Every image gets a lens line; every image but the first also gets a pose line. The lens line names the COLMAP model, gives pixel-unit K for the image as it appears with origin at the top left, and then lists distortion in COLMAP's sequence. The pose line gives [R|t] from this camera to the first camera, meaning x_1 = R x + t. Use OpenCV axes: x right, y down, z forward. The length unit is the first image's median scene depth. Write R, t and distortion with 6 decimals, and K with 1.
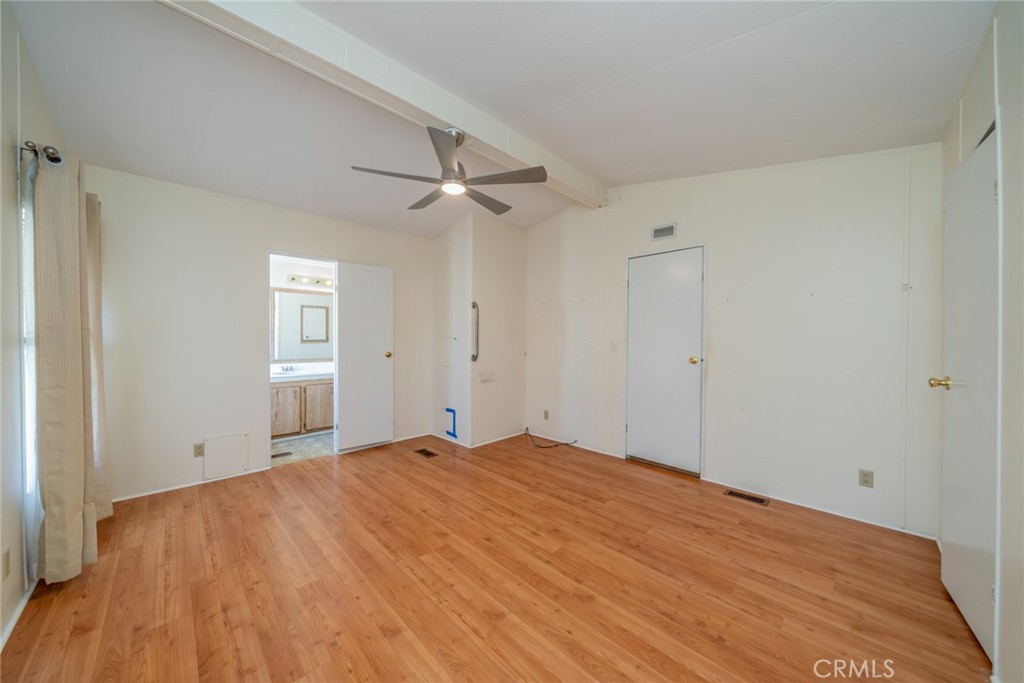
lens RADIAL K [[348.1, 0, 509.6], [0, 348.1, 341.9], [0, 0, 1]] dist [-0.008216, -0.000169]
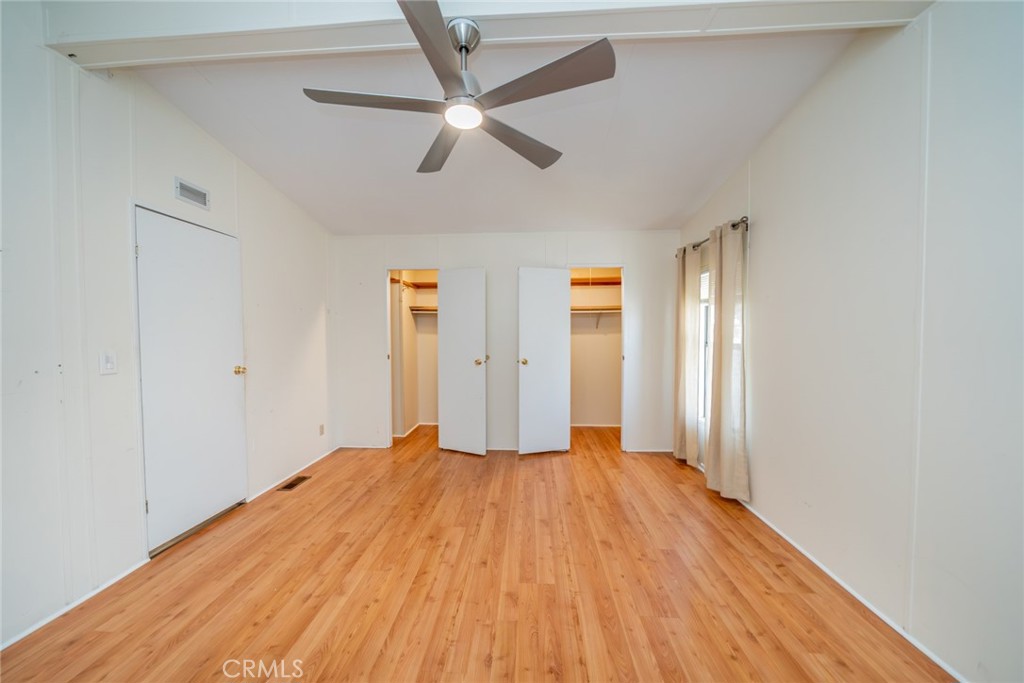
lens RADIAL K [[348.1, 0, 509.6], [0, 348.1, 341.9], [0, 0, 1]] dist [-0.008216, -0.000169]
pose [[-0.669805, -0.018671, 0.742303, -0.699609], [0.008401, 0.999429, 0.032719, -0.049900], [-0.742490, 0.028151, -0.669266, 1.381423]]
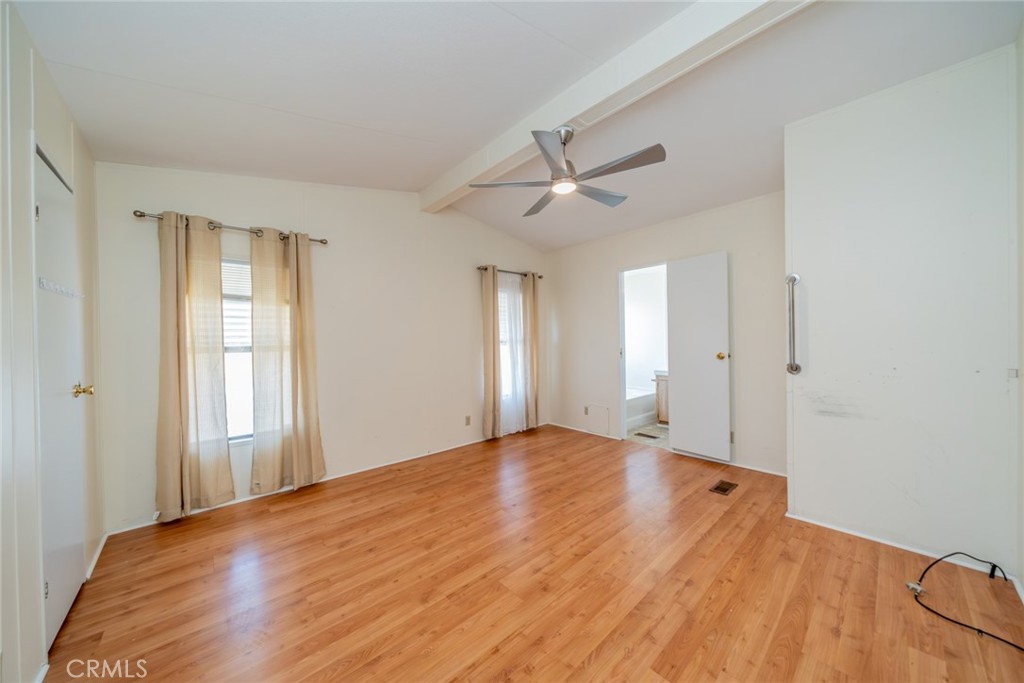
lens RADIAL K [[348.1, 0, 509.6], [0, 348.1, 341.9], [0, 0, 1]] dist [-0.008216, -0.000169]
pose [[-0.045730, 0.005305, -0.998940, 0.840302], [0.008446, 0.999952, 0.004924, -0.010158], [0.998918, -0.008212, -0.045772, 0.891439]]
